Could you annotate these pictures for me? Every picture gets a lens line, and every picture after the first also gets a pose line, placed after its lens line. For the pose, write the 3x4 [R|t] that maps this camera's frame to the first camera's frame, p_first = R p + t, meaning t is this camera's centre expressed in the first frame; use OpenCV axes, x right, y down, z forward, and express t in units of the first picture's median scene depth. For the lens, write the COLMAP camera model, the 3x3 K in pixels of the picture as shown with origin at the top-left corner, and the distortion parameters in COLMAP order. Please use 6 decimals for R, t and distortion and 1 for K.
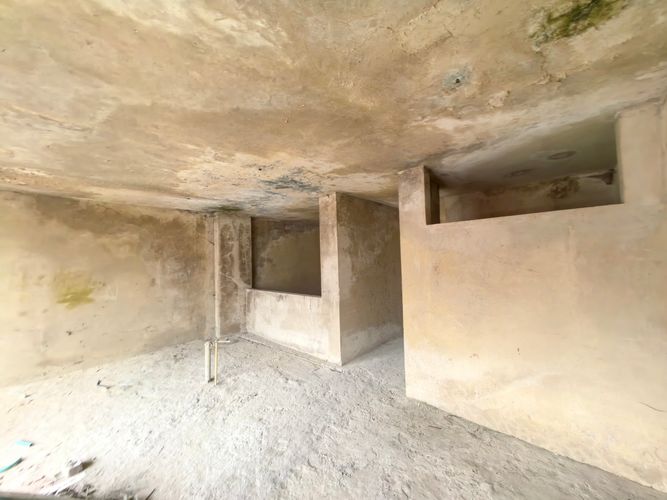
lens RADIAL K [[254.3, 0, 334.0], [0, 254.3, 252.3], [0, 0, 1]] dist [0.002534, -0.005207]
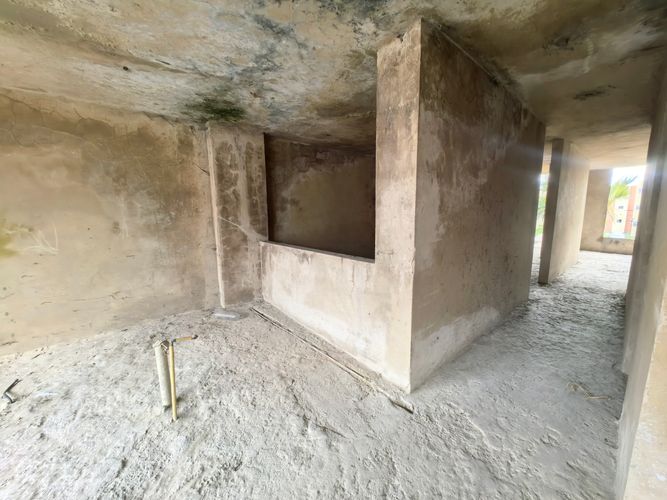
lens RADIAL K [[254.3, 0, 334.0], [0, 254.3, 252.3], [0, 0, 1]] dist [0.002534, -0.005207]
pose [[0.988270, 0.037039, -0.148156, -0.047578], [-0.009585, 0.983274, 0.181880, 0.052564], [0.152415, -0.178326, 0.972095, 0.413875]]
